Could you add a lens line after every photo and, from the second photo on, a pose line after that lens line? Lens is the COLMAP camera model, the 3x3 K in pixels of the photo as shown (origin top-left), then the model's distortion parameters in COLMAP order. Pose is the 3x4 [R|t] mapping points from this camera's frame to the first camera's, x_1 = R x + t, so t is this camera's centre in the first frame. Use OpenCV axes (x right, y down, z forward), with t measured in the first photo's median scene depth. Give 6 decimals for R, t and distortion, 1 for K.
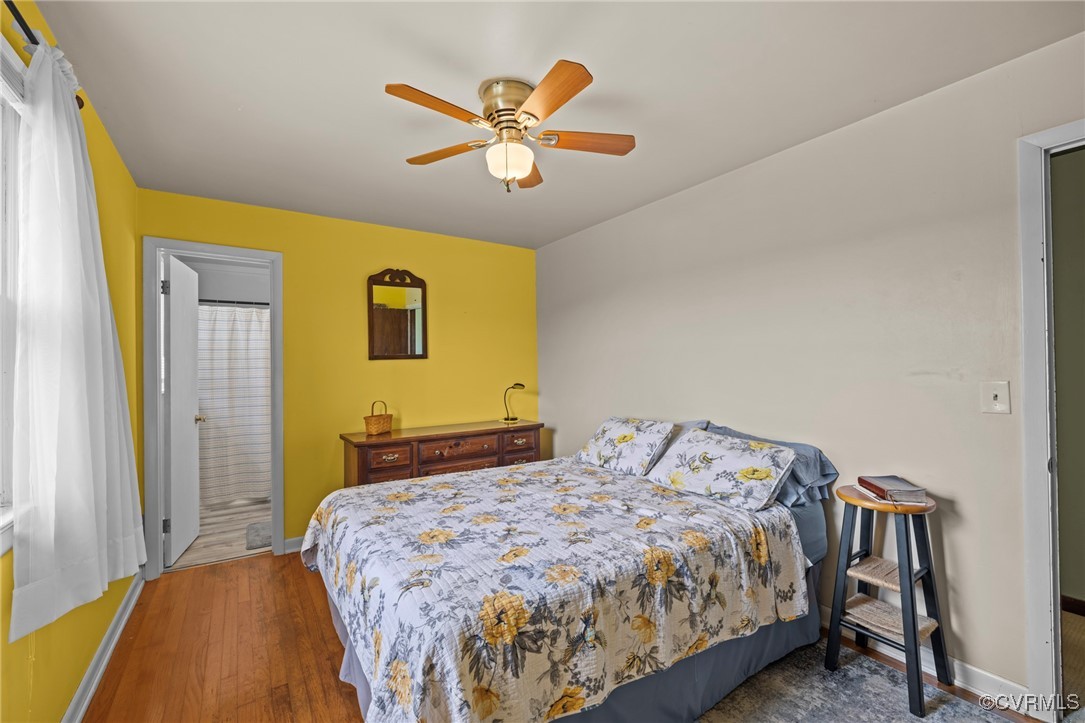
lens RADIAL K [[452.6, 0, 534.9], [0, 452.6, 356.5], [0, 0, 1]] dist [0.001357, 0.000168]
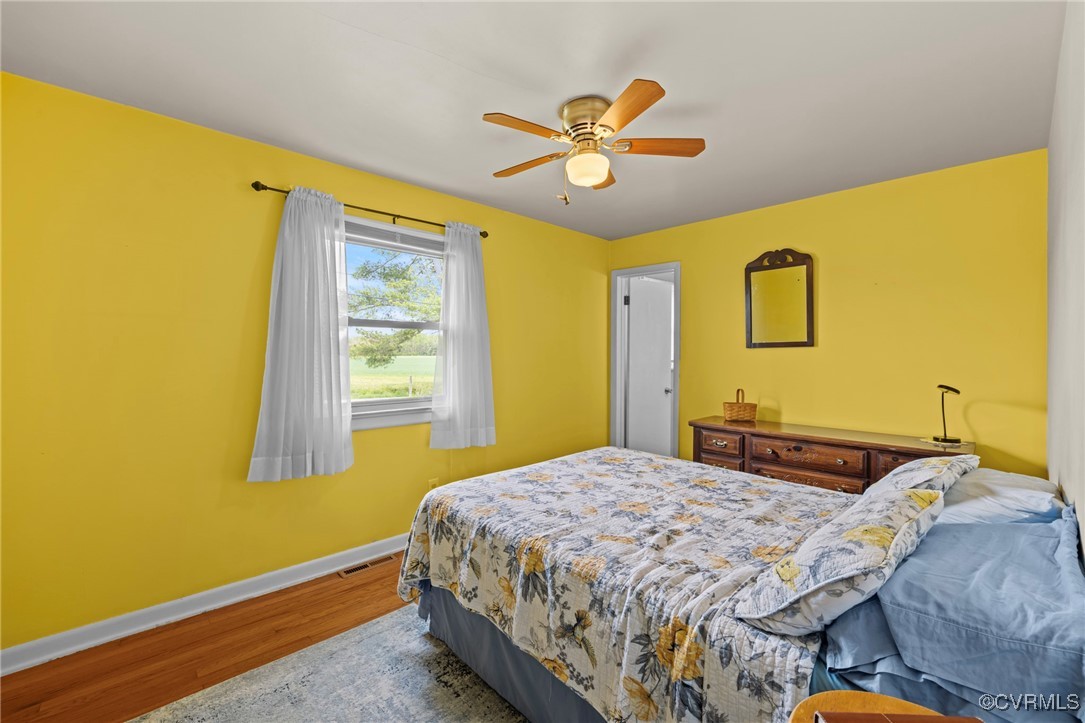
lens RADIAL K [[452.6, 0, 534.9], [0, 452.6, 356.5], [0, 0, 1]] dist [0.001357, 0.000168]
pose [[0.180729, 0.019260, -0.983344, 1.013958], [0.009917, 0.999722, 0.021403, 0.000389], [0.983483, -0.013620, 0.180488, 0.667241]]
